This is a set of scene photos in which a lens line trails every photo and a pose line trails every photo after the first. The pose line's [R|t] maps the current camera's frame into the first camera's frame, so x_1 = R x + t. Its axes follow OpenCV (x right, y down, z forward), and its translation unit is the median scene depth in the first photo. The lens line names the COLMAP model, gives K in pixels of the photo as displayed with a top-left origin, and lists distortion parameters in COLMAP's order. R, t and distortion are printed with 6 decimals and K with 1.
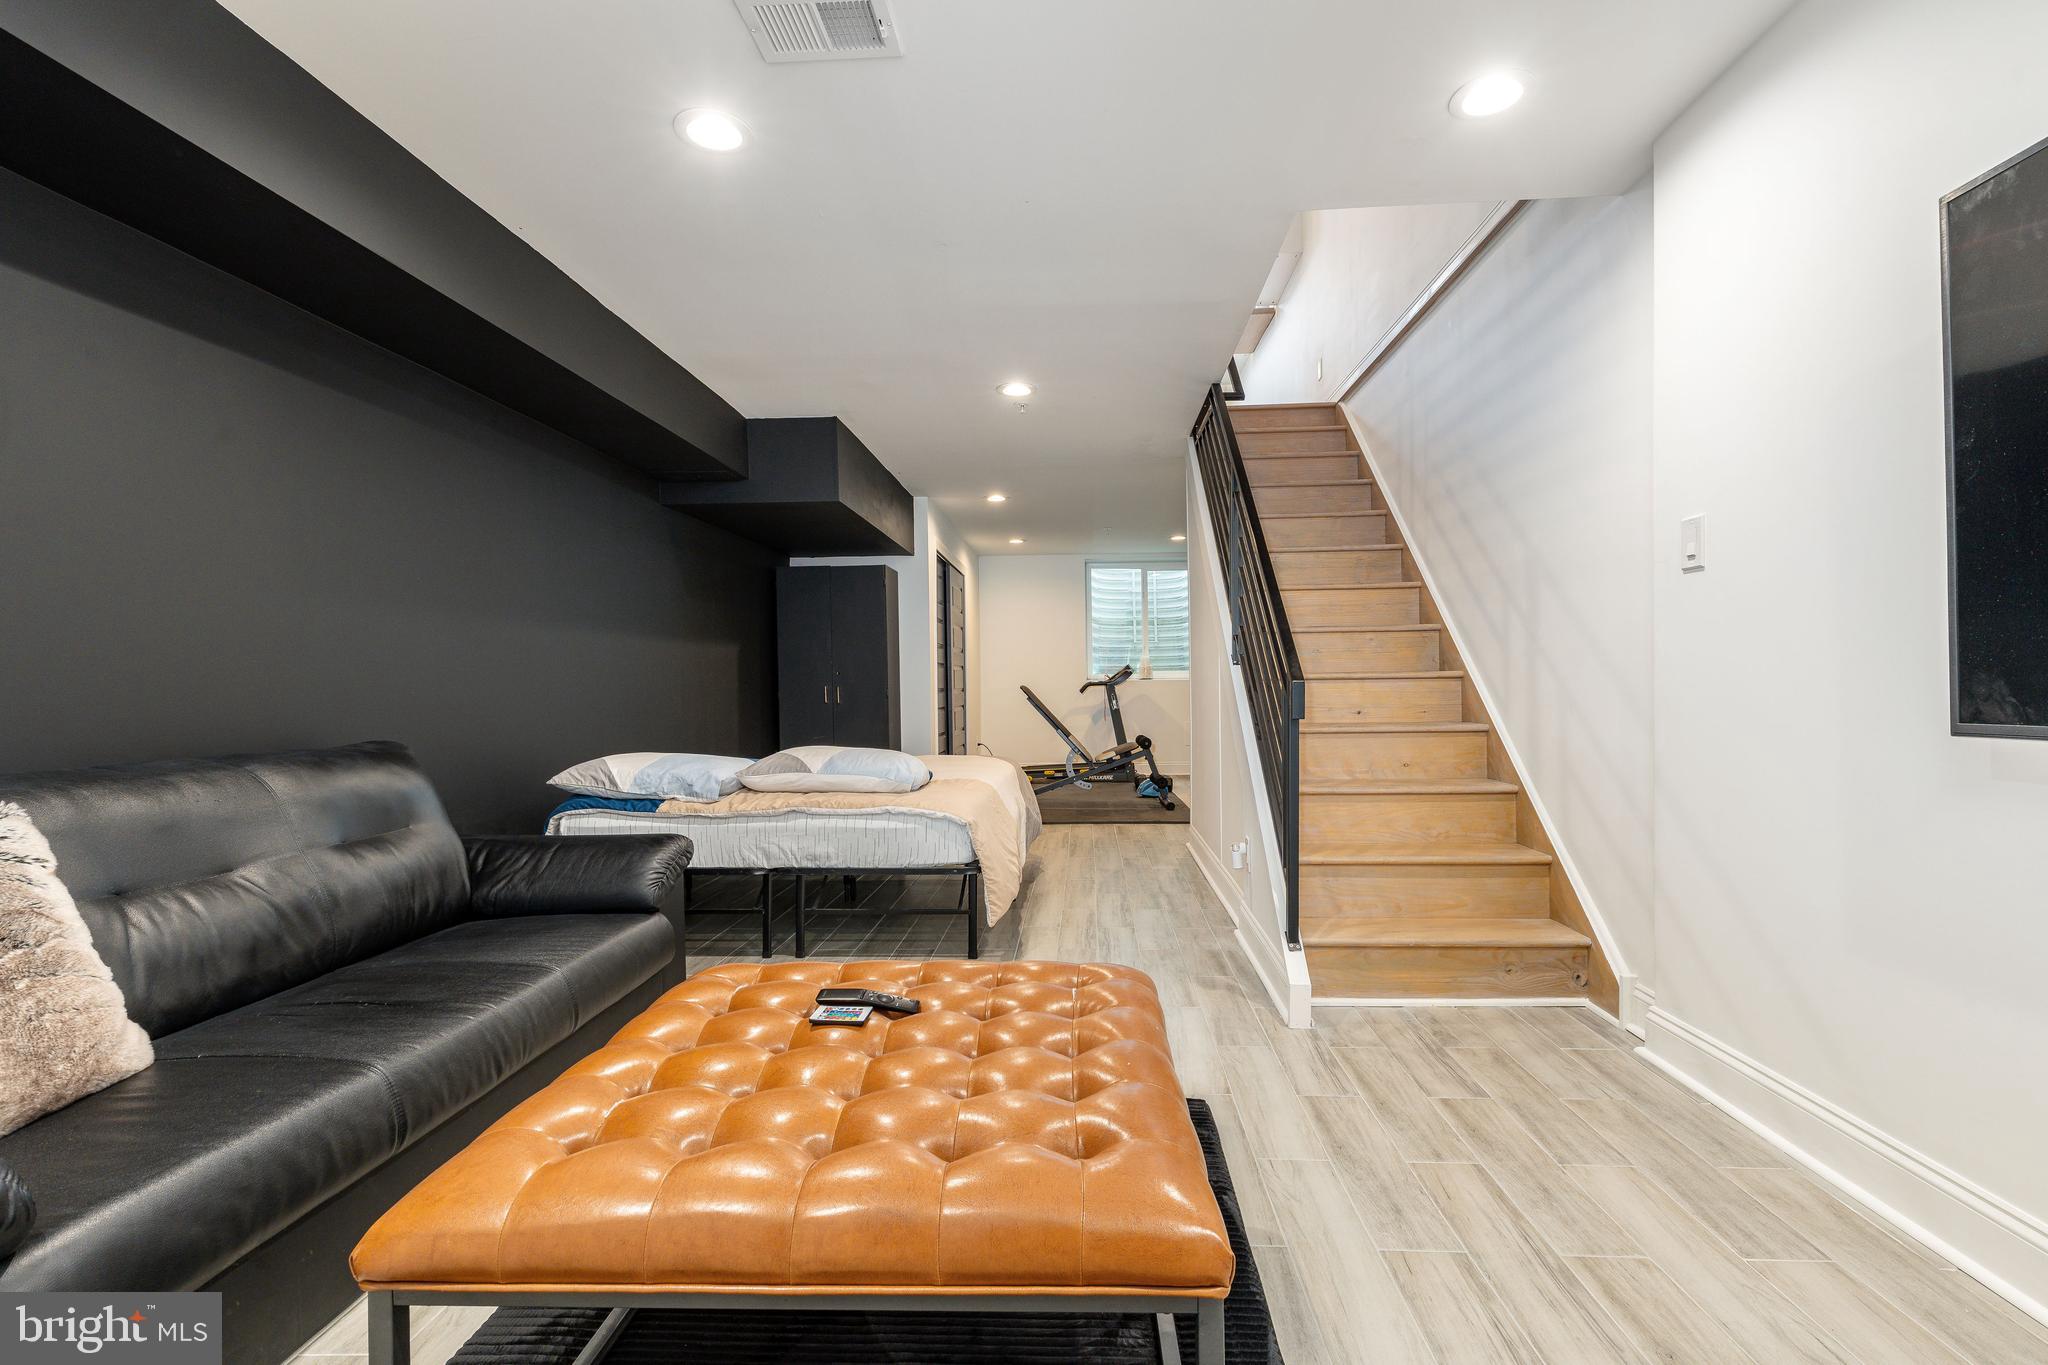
lens RADIAL K [[917.4, 0, 1016.7], [0, 917.4, 682.1], [0, 0, 1]] dist [0.013587, -0.008576]
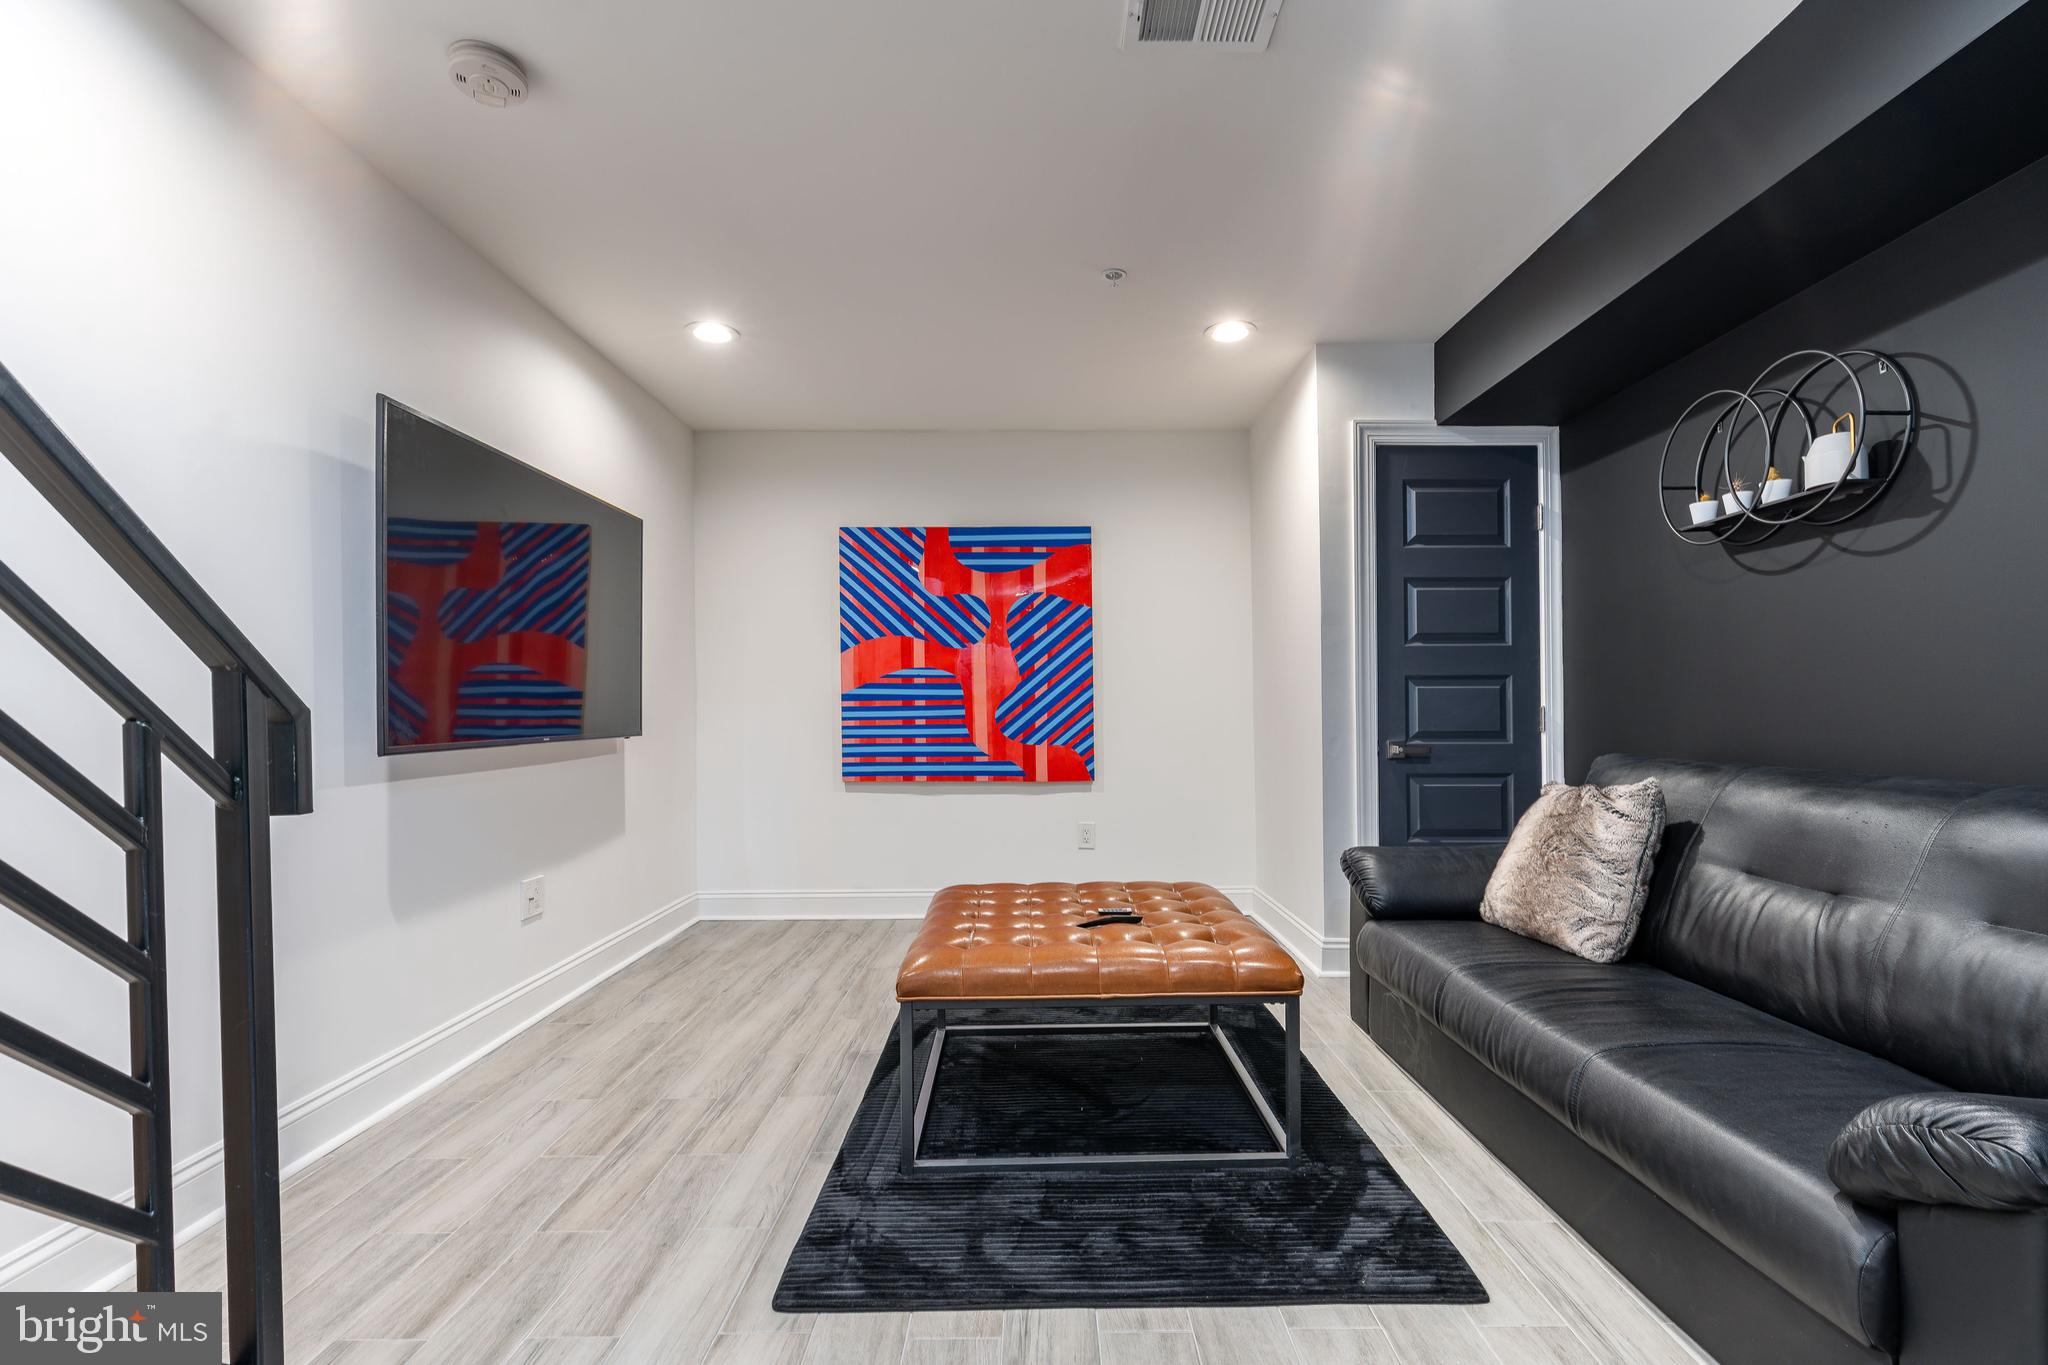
lens RADIAL K [[917.4, 0, 1016.7], [0, 917.4, 682.1], [0, 0, 1]] dist [0.013587, -0.008576]
pose [[-0.999431, 0.015430, -0.030000, 0.031139], [0.015667, 0.999848, -0.007696, -0.028505], [0.029877, -0.008161, -0.999520, 2.096674]]
